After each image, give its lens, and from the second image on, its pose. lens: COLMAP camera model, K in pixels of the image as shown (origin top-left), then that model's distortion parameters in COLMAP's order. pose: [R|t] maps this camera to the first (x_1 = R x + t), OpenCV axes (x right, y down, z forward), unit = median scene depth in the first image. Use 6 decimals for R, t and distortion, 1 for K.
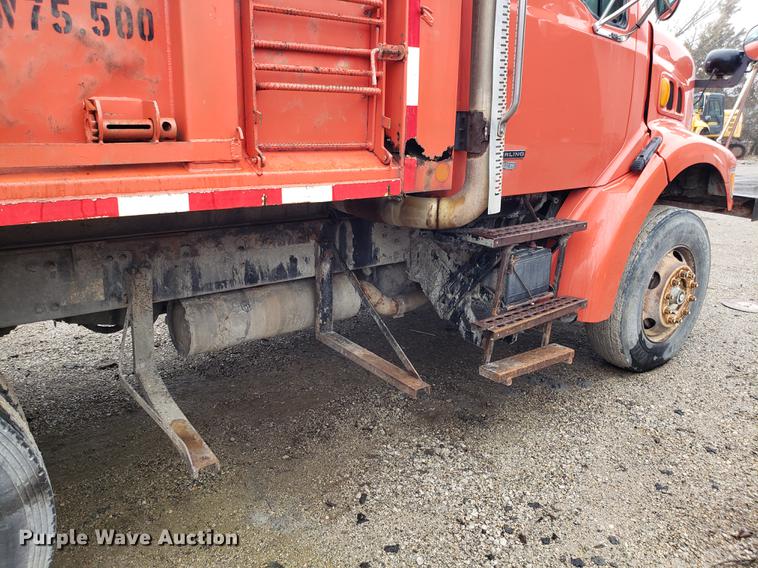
lens RADIAL K [[597.6, 0, 352.2], [0, 597.6, 293.1], [0, 0, 1]] dist [0.027840, 0.007127]
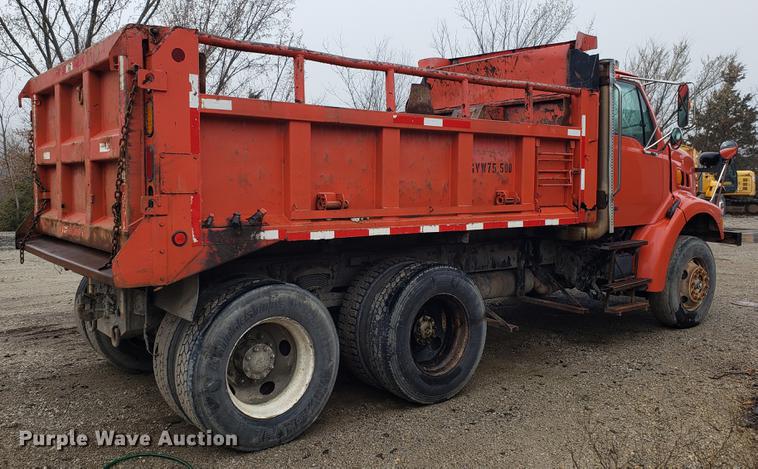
lens RADIAL K [[691.6, 0, 379.0], [0, 691.6, 234.5], [0, 0, 1]] dist [0.092795, 0.004564]
pose [[0.998493, -0.005788, 0.054577, -0.627121], [0.016279, 0.980908, -0.193791, 0.296730], [-0.052413, 0.194387, 0.979524, -1.240173]]
